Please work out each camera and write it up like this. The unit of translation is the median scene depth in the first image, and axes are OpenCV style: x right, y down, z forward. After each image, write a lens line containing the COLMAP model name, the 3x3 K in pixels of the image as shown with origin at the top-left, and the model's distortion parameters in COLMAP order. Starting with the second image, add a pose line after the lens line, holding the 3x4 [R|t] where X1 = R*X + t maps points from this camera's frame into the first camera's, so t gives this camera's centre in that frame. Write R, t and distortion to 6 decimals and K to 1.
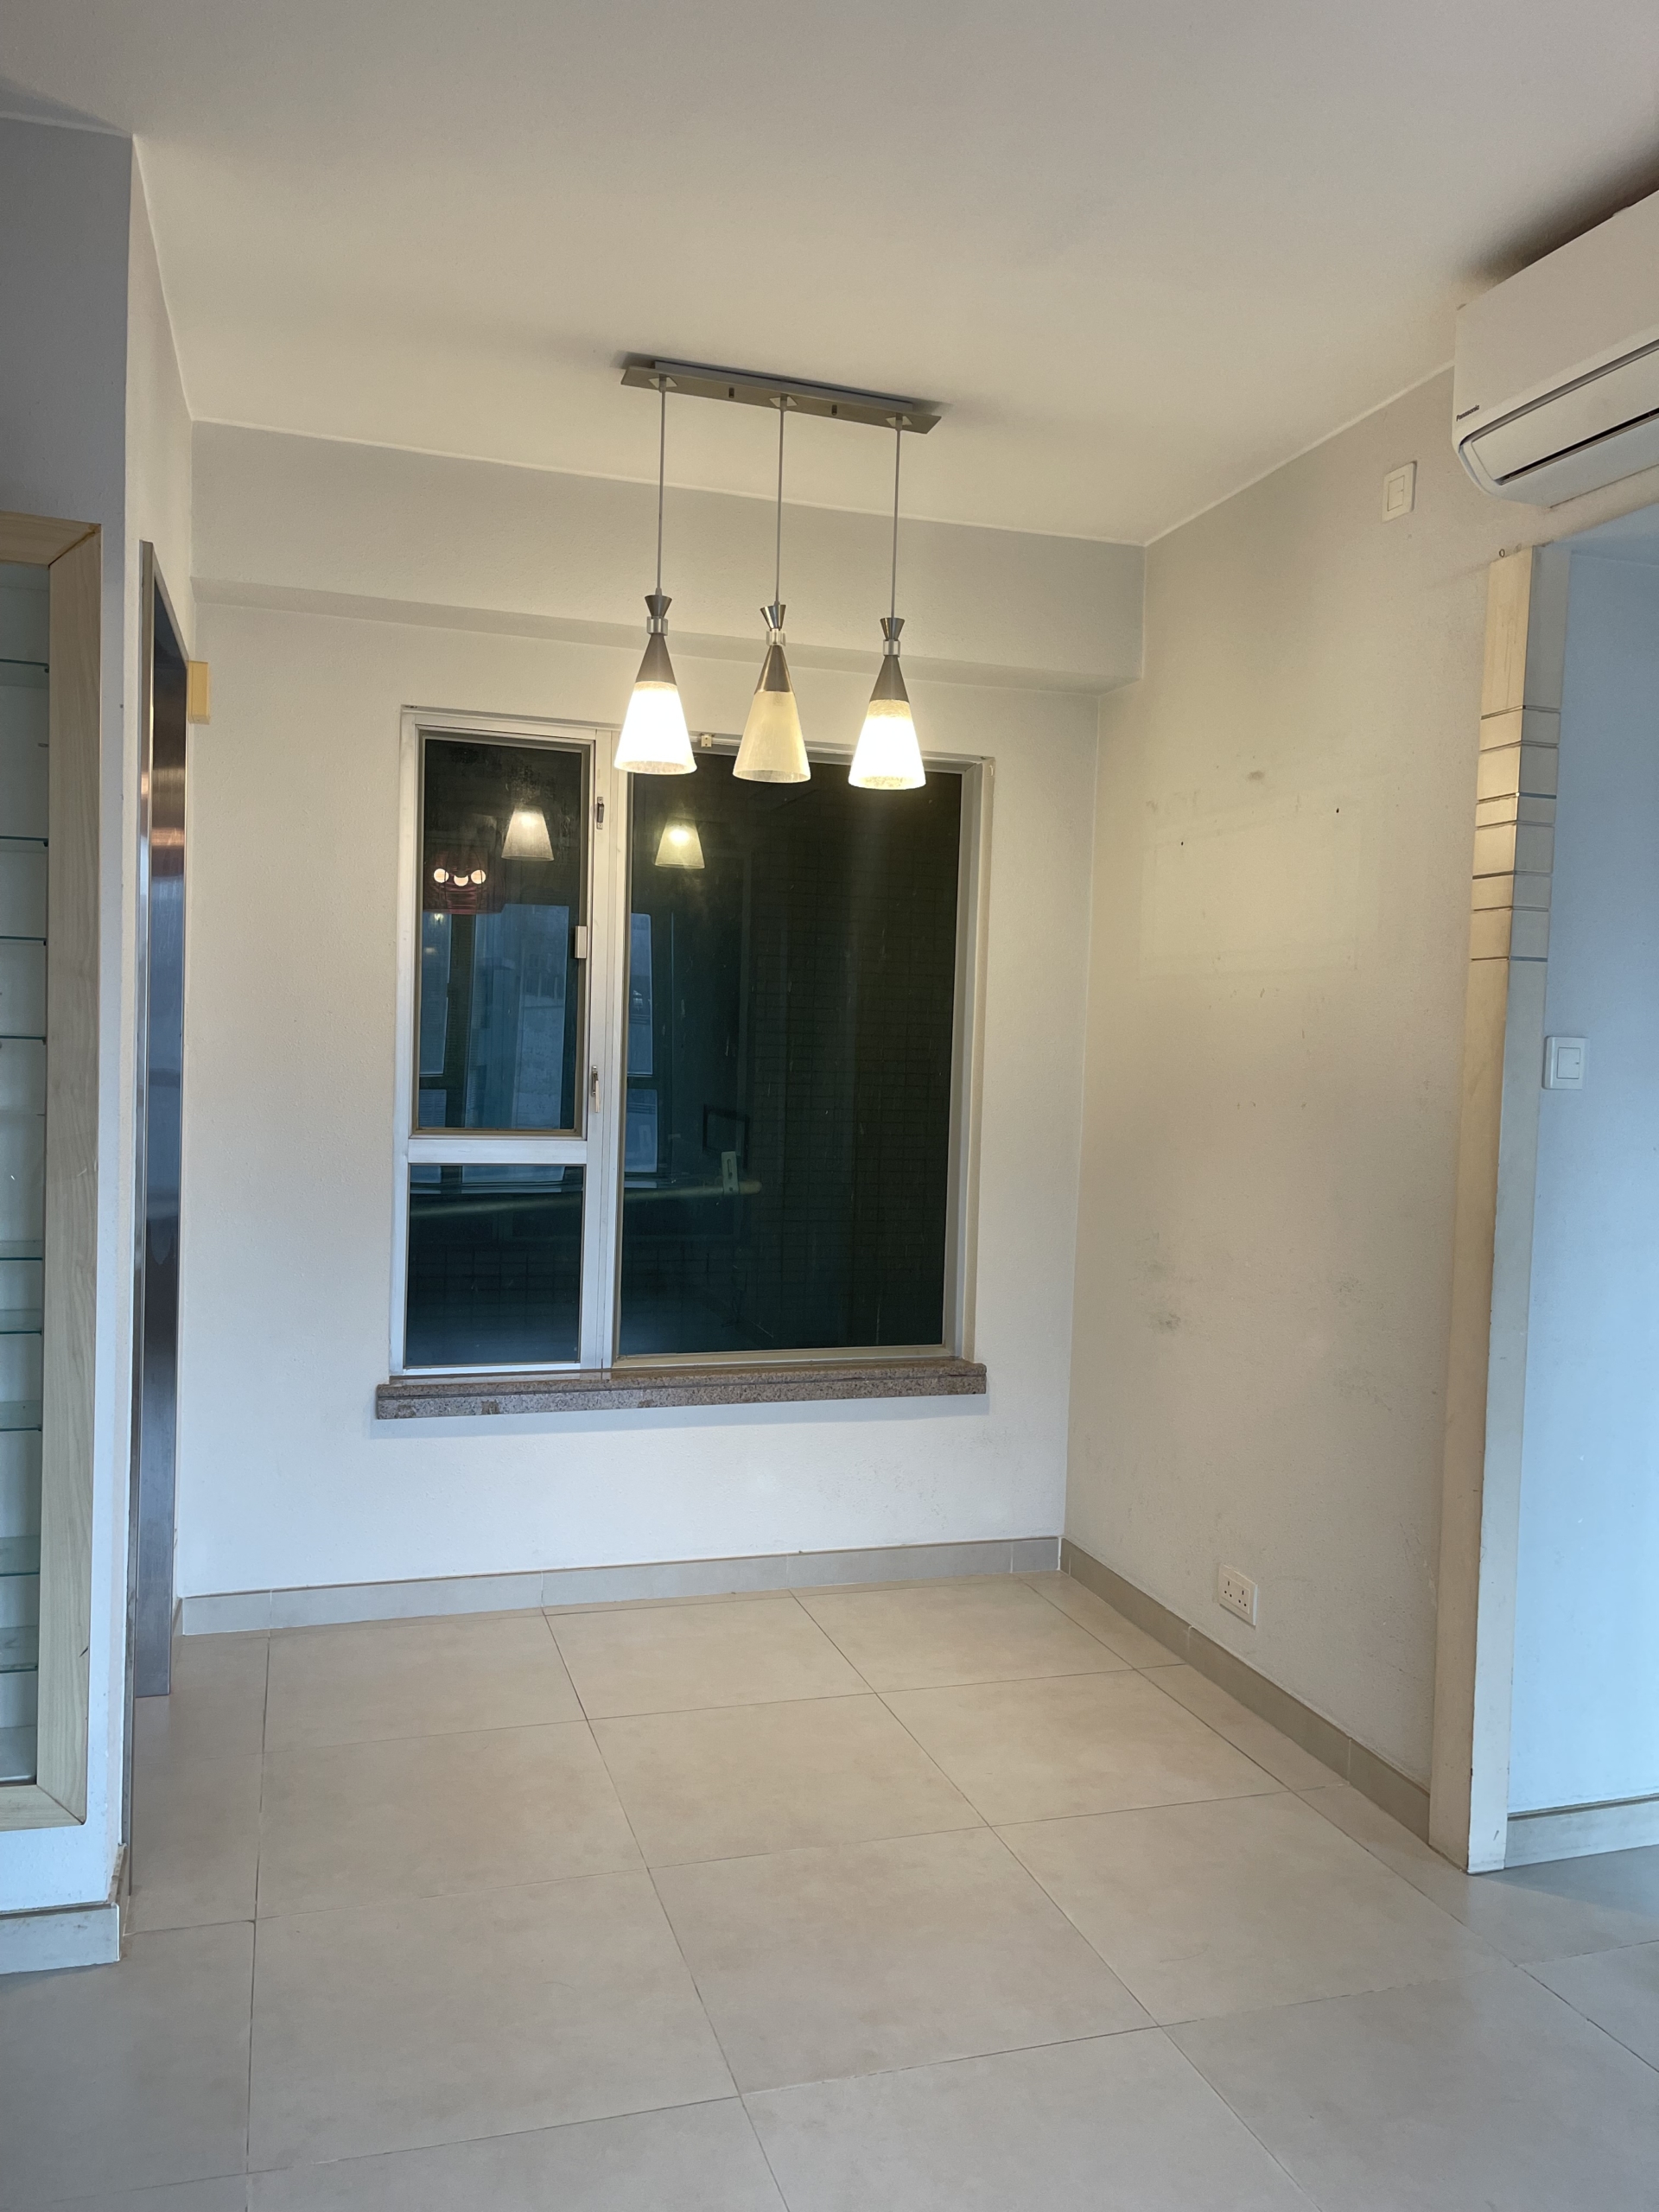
lens RADIAL K [[1627.8, 0, 832.8], [0, 1627.8, 1104.6], [0, 0, 1]] dist [0.033387, -0.001058]
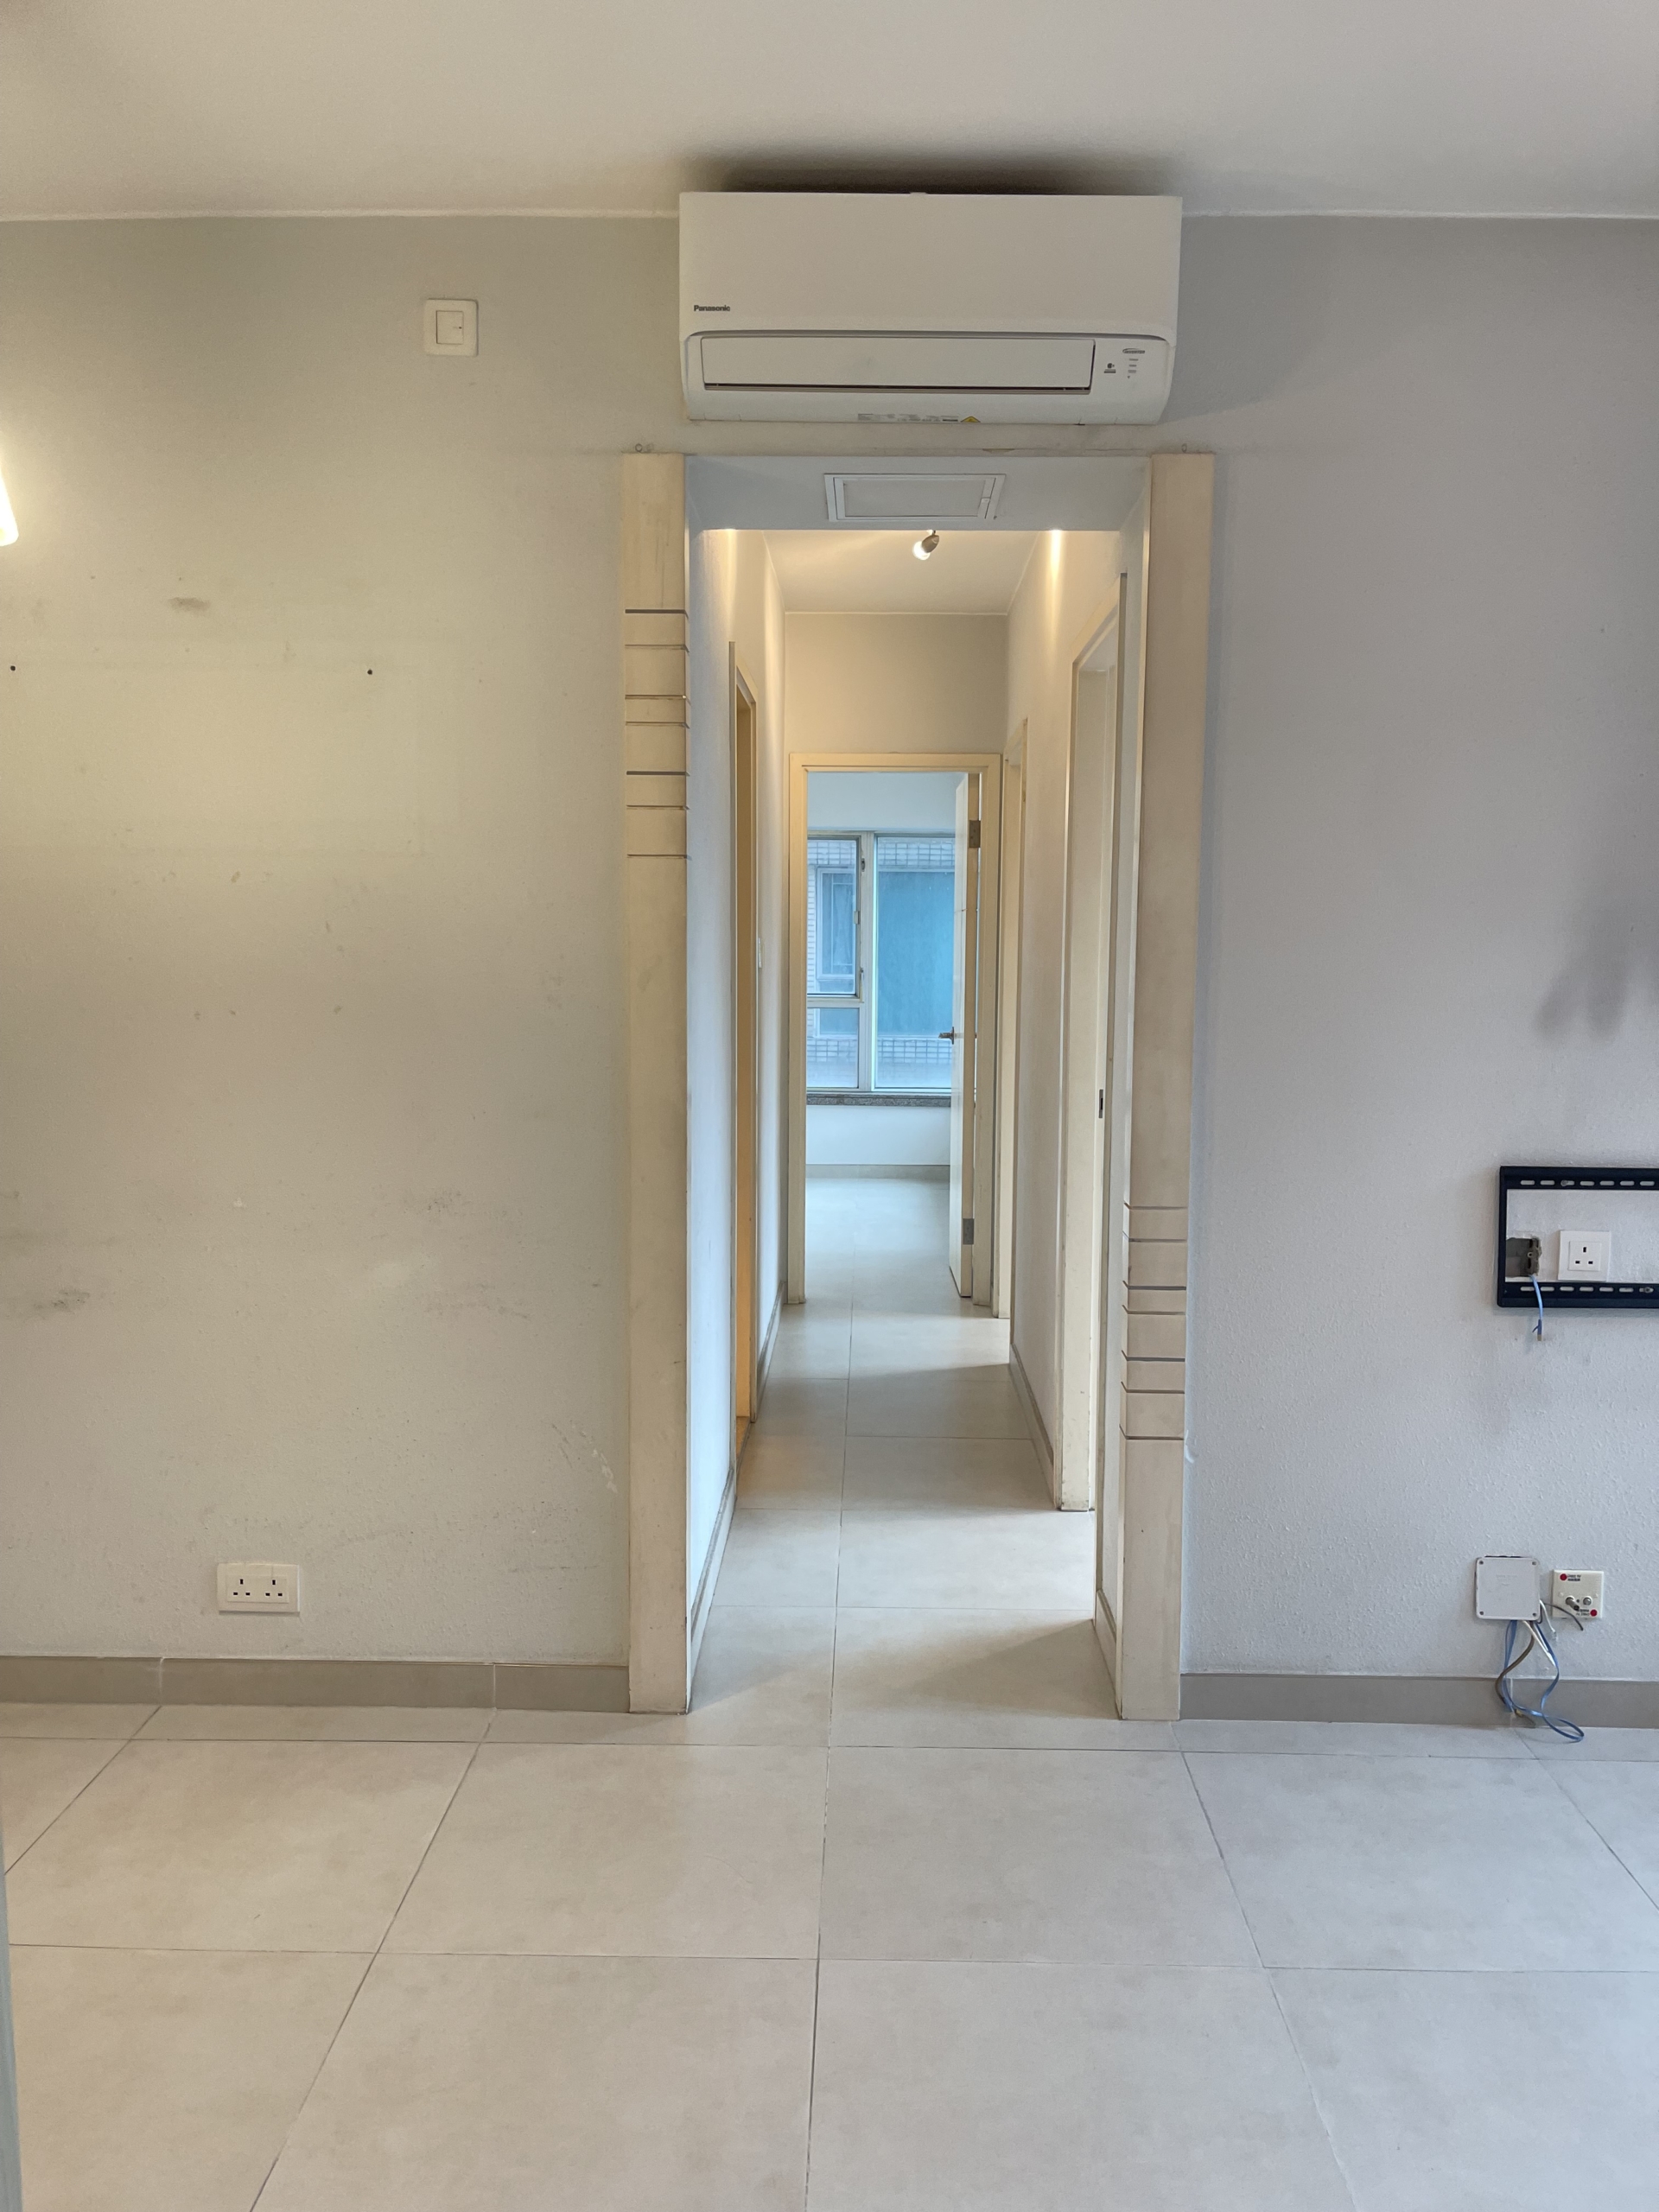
lens RADIAL K [[1627.8, 0, 840.2], [0, 1627.8, 1112.1], [0, 0, 1]] dist [0.033387, -0.001058]
pose [[0.335323, -0.112200, 0.935398, -0.466904], [0.039307, 0.993684, 0.105101, -0.027503], [-0.941283, 0.001525, 0.337616, 0.473539]]
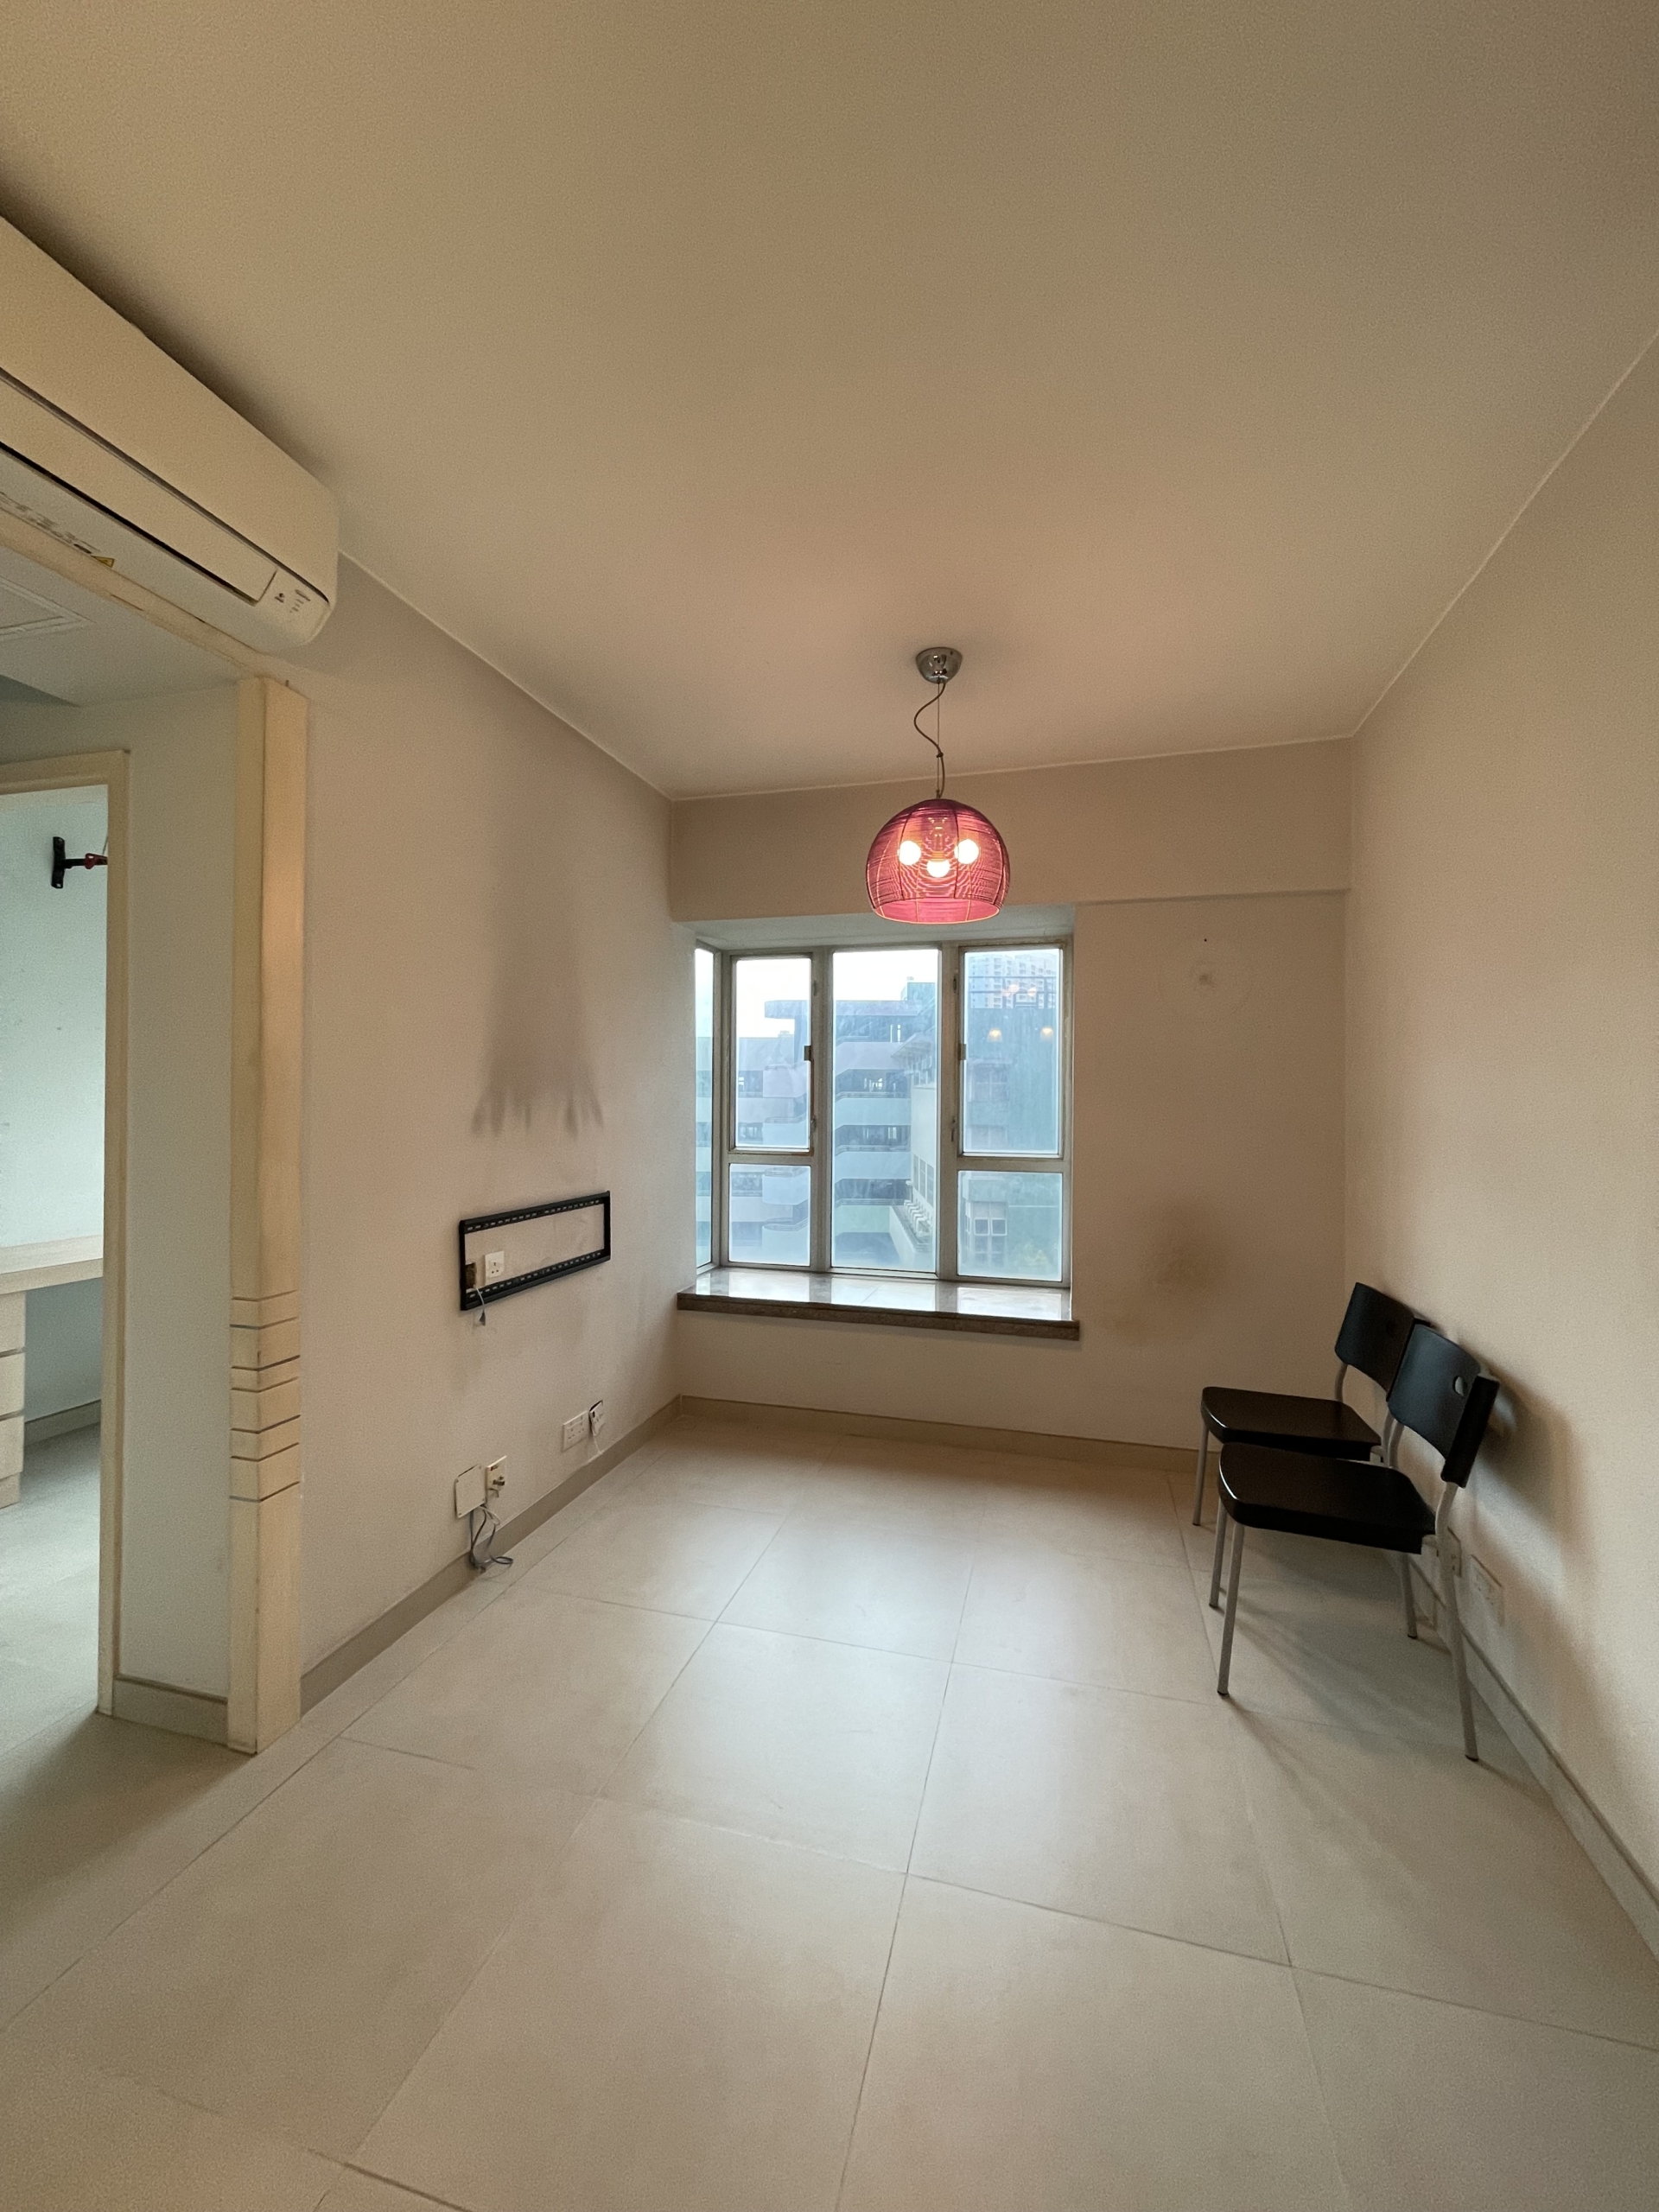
lens RADIAL K [[897.6, 0, 821.7], [0, 897.6, 1096.5], [0, 0, 1]] dist [0.000378, -0.000338]
pose [[-0.831246, -0.038797, 0.554550, -0.193986], [-0.014277, 0.998722, 0.048472, -0.037650], [-0.555722, 0.032375, -0.830738, 0.895527]]
